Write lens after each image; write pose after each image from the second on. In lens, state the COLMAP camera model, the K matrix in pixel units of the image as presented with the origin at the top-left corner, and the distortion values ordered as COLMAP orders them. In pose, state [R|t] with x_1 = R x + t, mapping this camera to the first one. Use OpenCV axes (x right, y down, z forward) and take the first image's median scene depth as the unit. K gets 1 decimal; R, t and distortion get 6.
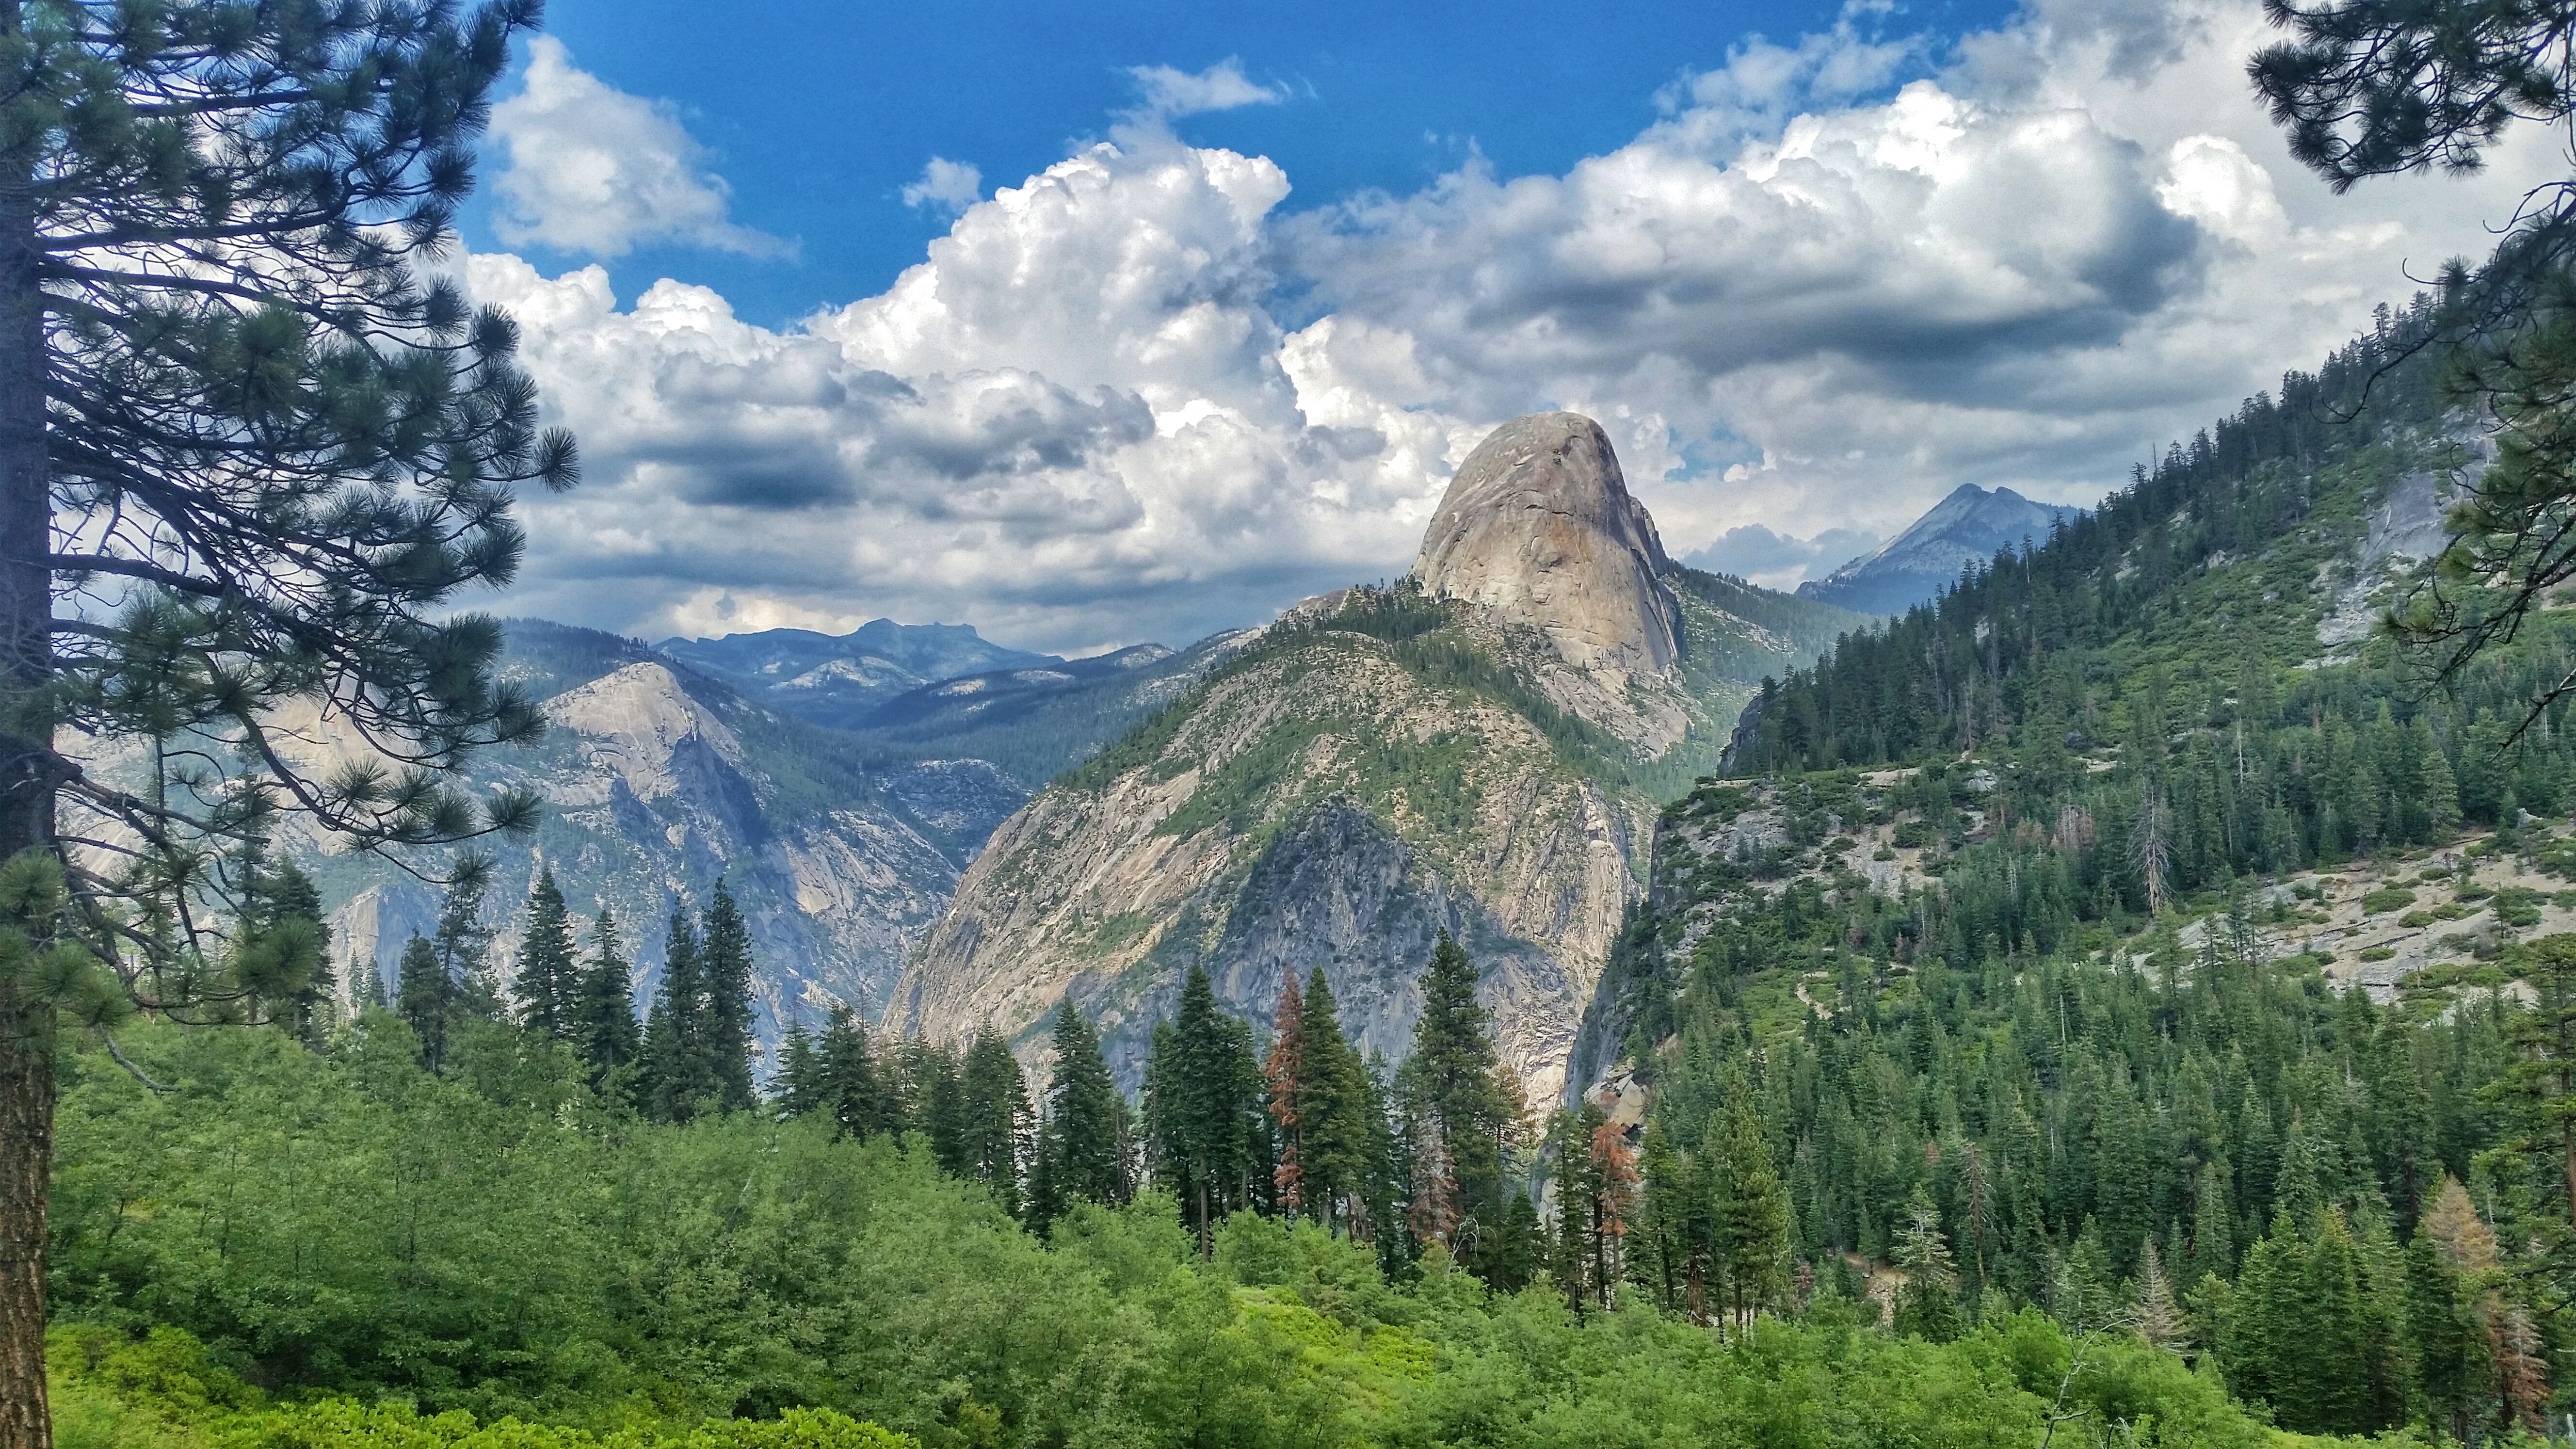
lens RADIAL K [[2364.7, 0, 1262.8], [0, 2364.7, 674.7], [0, 0, 1]] dist [0.134817, -0.343642]
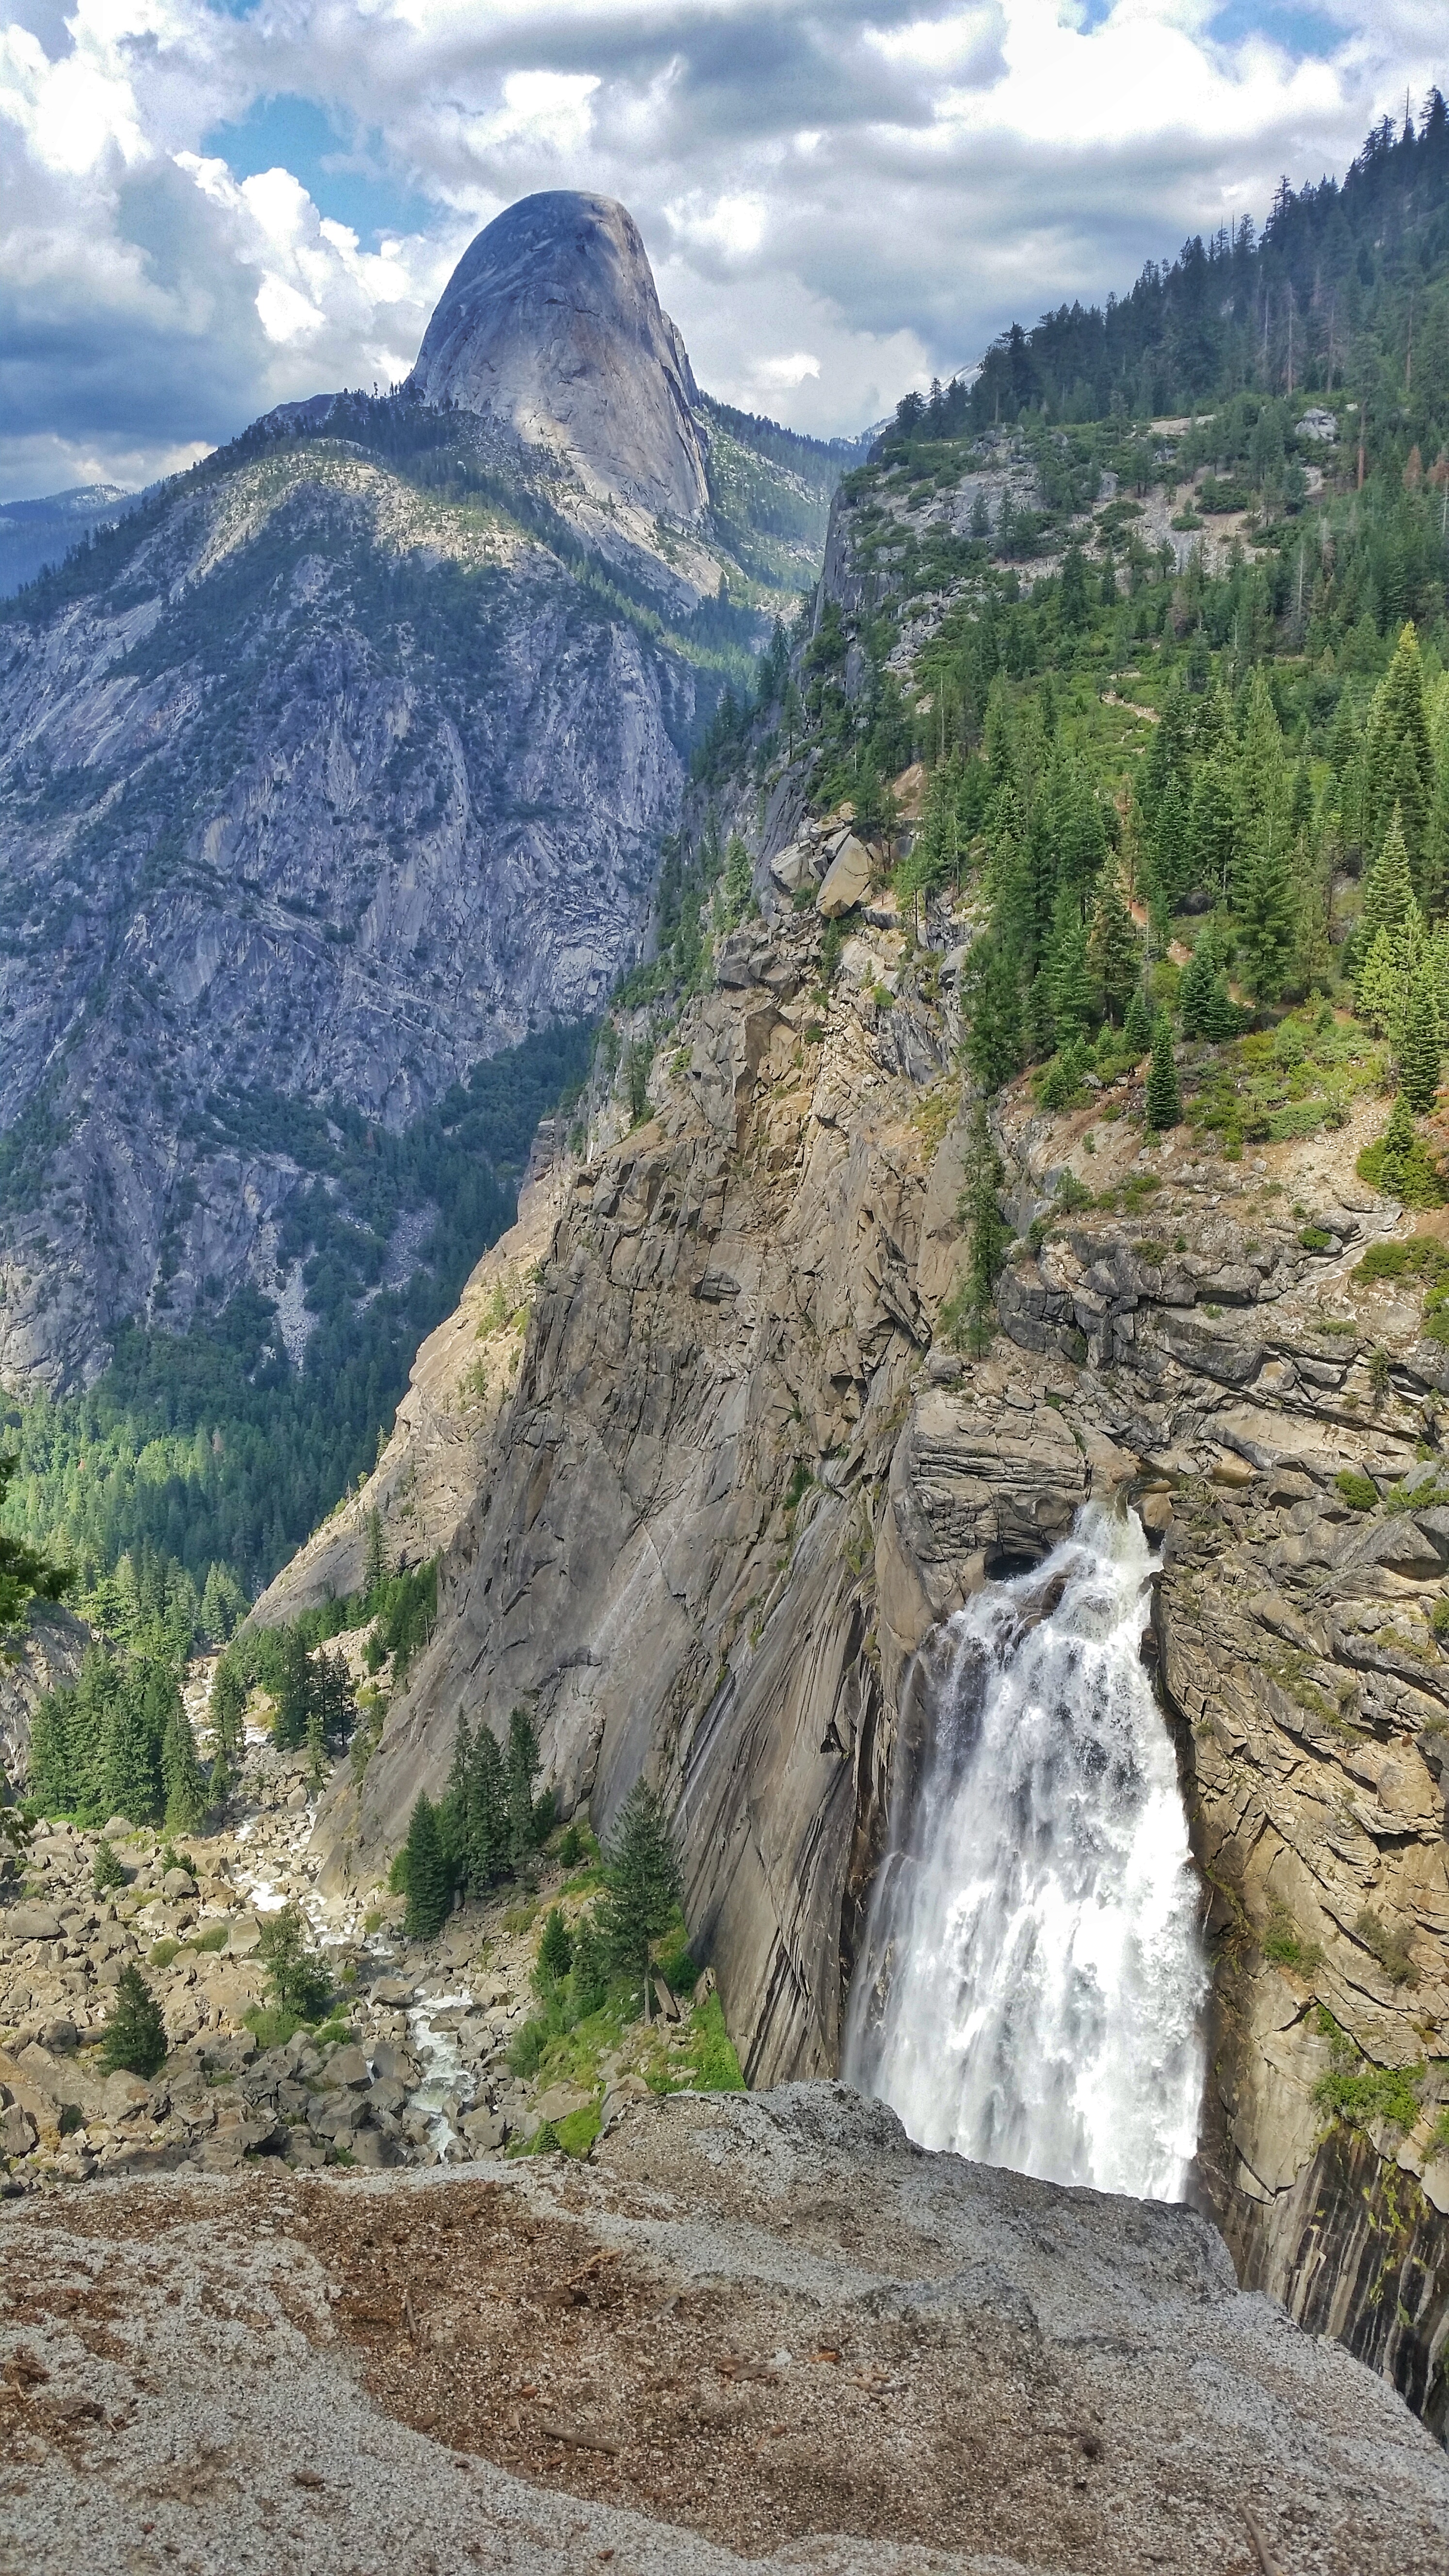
lens RADIAL K [[2364.7, 0, 724.5], [0, 2364.7, 1288.0], [0, 0, 1]] dist [0.134817, -0.343642]
pose [[0.981051, -0.030653, 0.191310, -0.000936], [-0.025551, 0.958313, 0.284575, 0.030610], [-0.192058, -0.284071, 0.939371, 0.108055]]
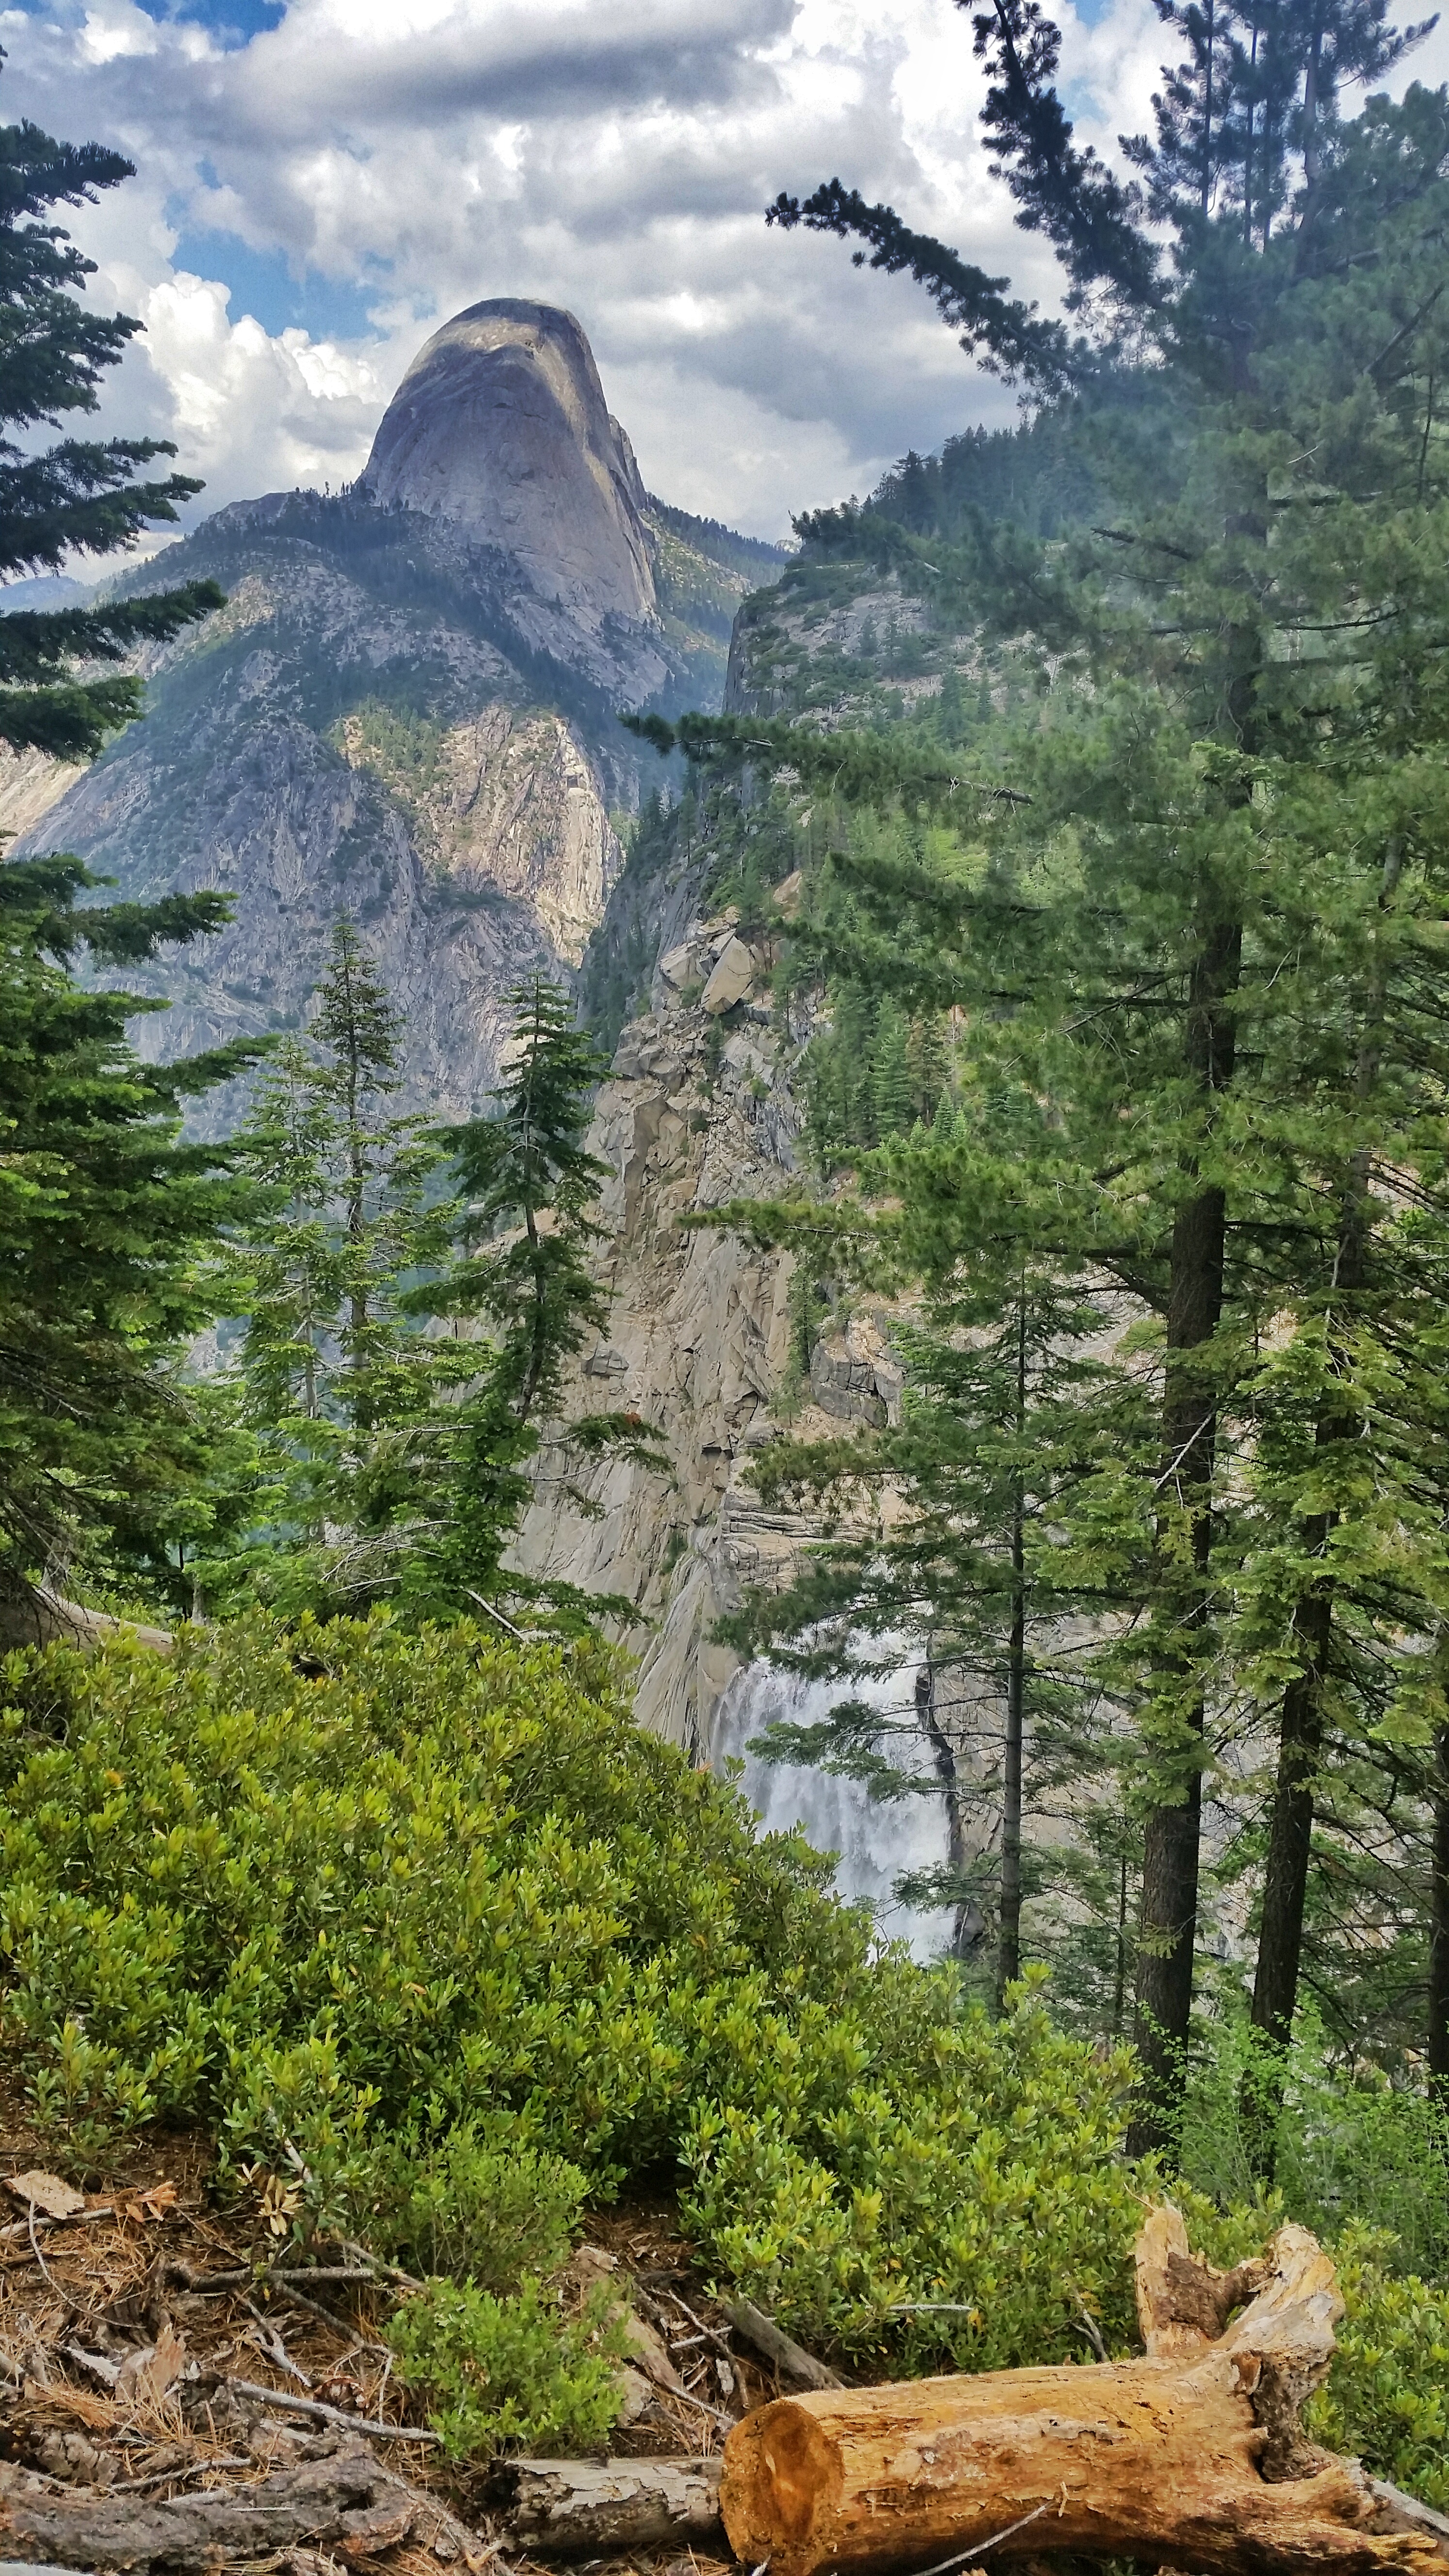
lens RADIAL K [[2357.0, 0, 743.8], [0, 2357.0, 1266.8], [0, 0, 1]] dist [0.102707, -0.010183]
pose [[0.975419, -0.020021, 0.219445, 0.002593], [-0.034447, 0.969766, 0.241592, 0.028550], [-0.217648, -0.243213, 0.945239, 0.099273]]
